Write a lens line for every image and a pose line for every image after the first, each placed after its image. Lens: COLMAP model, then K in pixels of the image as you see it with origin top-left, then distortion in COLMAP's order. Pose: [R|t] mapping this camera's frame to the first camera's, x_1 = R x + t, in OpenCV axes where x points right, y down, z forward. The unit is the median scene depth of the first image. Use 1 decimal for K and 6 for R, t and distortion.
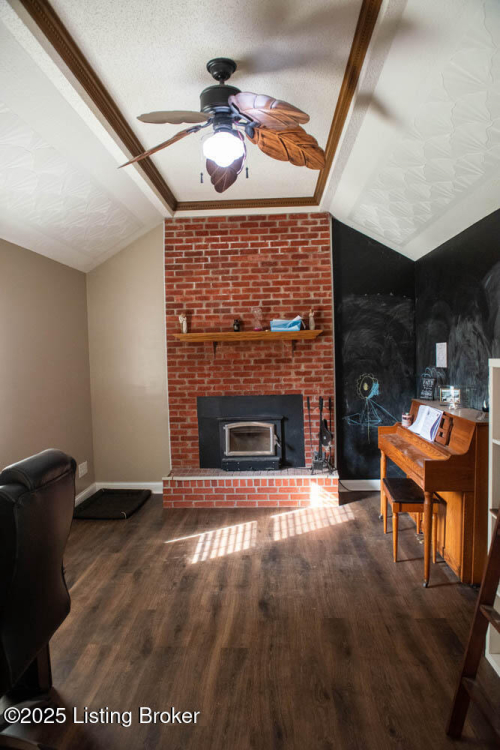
lens RADIAL K [[518.4, 0, 249.5], [0, 518.4, 375.1], [0, 0, 1]] dist [-0.046546, -0.004399]
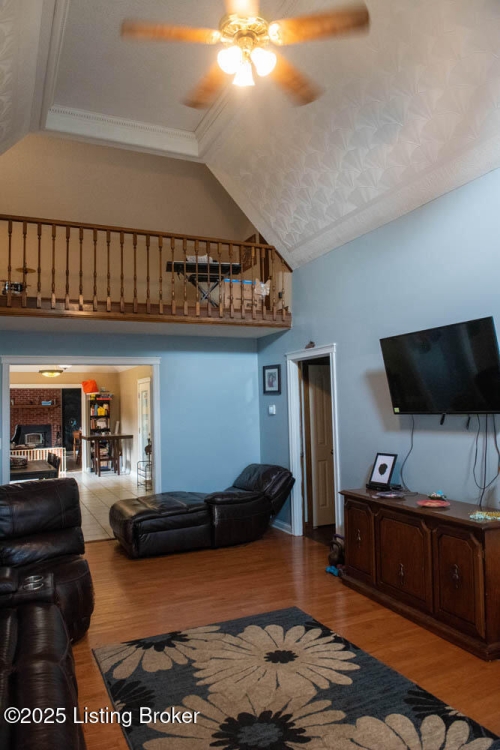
lens RADIAL K [[518.4, 0, 246.3], [0, 518.4, 377.5], [0, 0, 1]] dist [-0.046546, -0.004399]
pose [[0.882319, 0.027775, 0.469832, -0.347743], [0.021052, 0.994929, -0.098352, 0.088877], [-0.470182, 0.096668, 0.877260, -2.463230]]
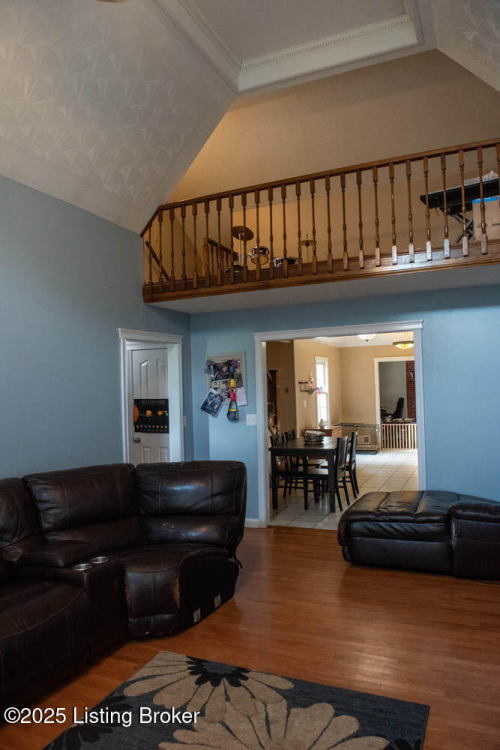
lens RADIAL K [[518.4, 0, 247.3], [0, 518.4, 379.3], [0, 0, 1]] dist [-0.046546, -0.004399]
pose [[0.930404, -0.008239, -0.366443, 0.102179], [-0.008194, 0.999030, -0.043267, 0.071720], [0.366444, 0.043258, 0.929434, -2.307529]]
